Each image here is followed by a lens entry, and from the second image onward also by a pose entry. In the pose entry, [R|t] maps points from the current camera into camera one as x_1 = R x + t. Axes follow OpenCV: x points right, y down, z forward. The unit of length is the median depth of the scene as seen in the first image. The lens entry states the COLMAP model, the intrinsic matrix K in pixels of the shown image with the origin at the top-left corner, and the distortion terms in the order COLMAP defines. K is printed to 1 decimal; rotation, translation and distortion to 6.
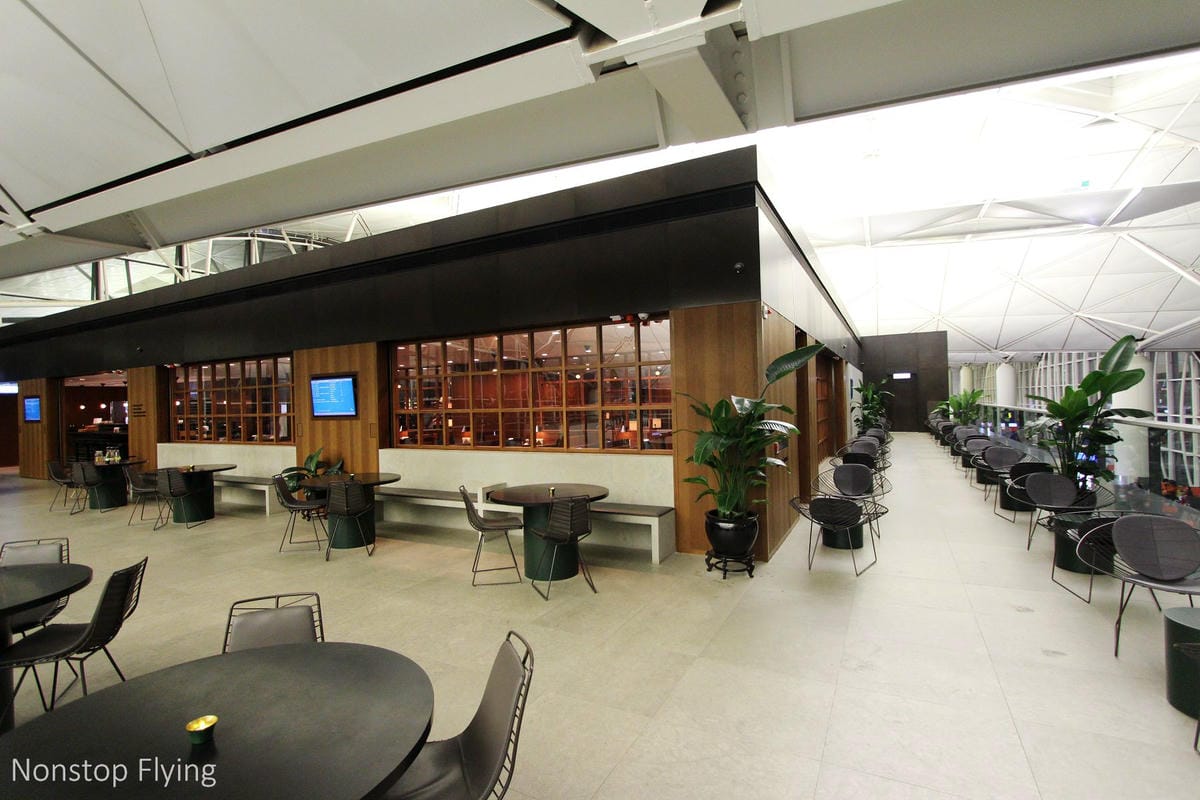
lens RADIAL K [[582.0, 0, 600.0], [0, 582.0, 400.0], [0, 0, 1]] dist [0.000354, 0.000040]
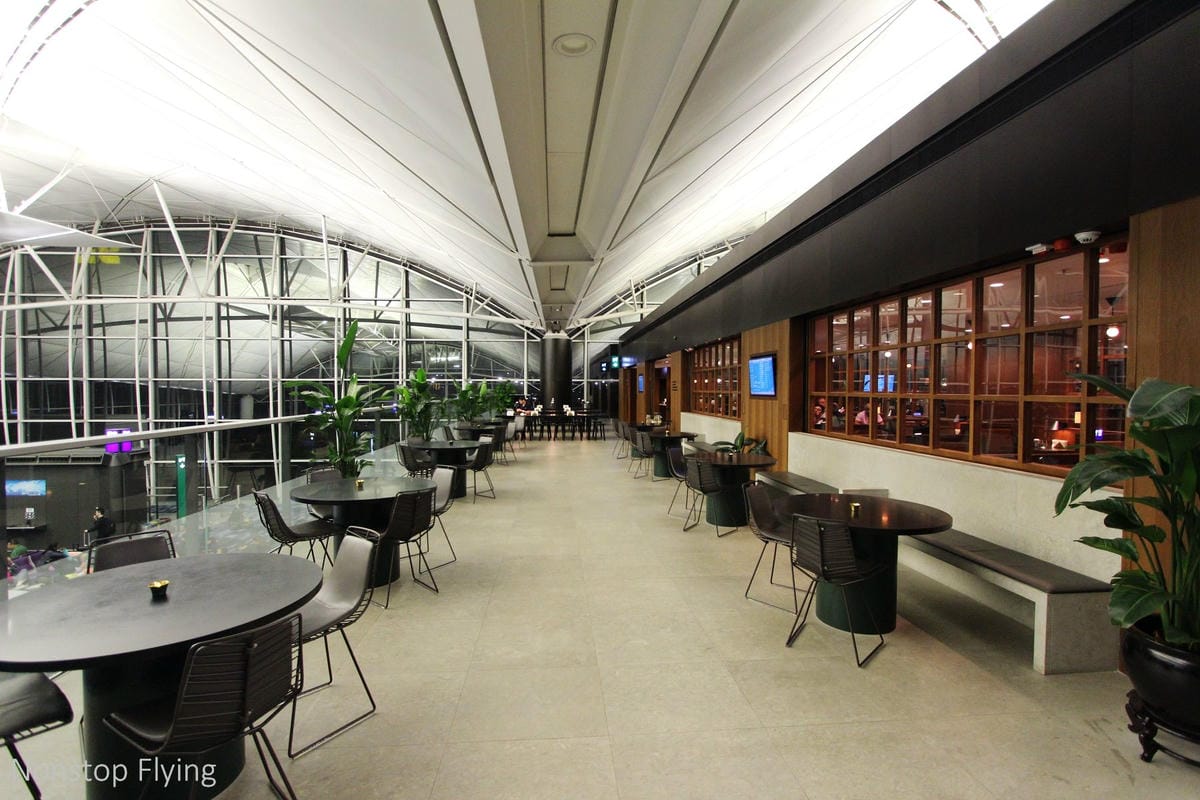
lens RADIAL K [[566.4, 0, 600.0], [0, 566.4, 400.0], [0, 0, 1]] dist [-0.014268, -0.000145]
pose [[0.507900, 0.042467, -0.860369, 0.334837], [-0.009054, 0.998992, 0.043965, -0.007306], [0.861369, -0.014540, 0.507772, 0.345412]]
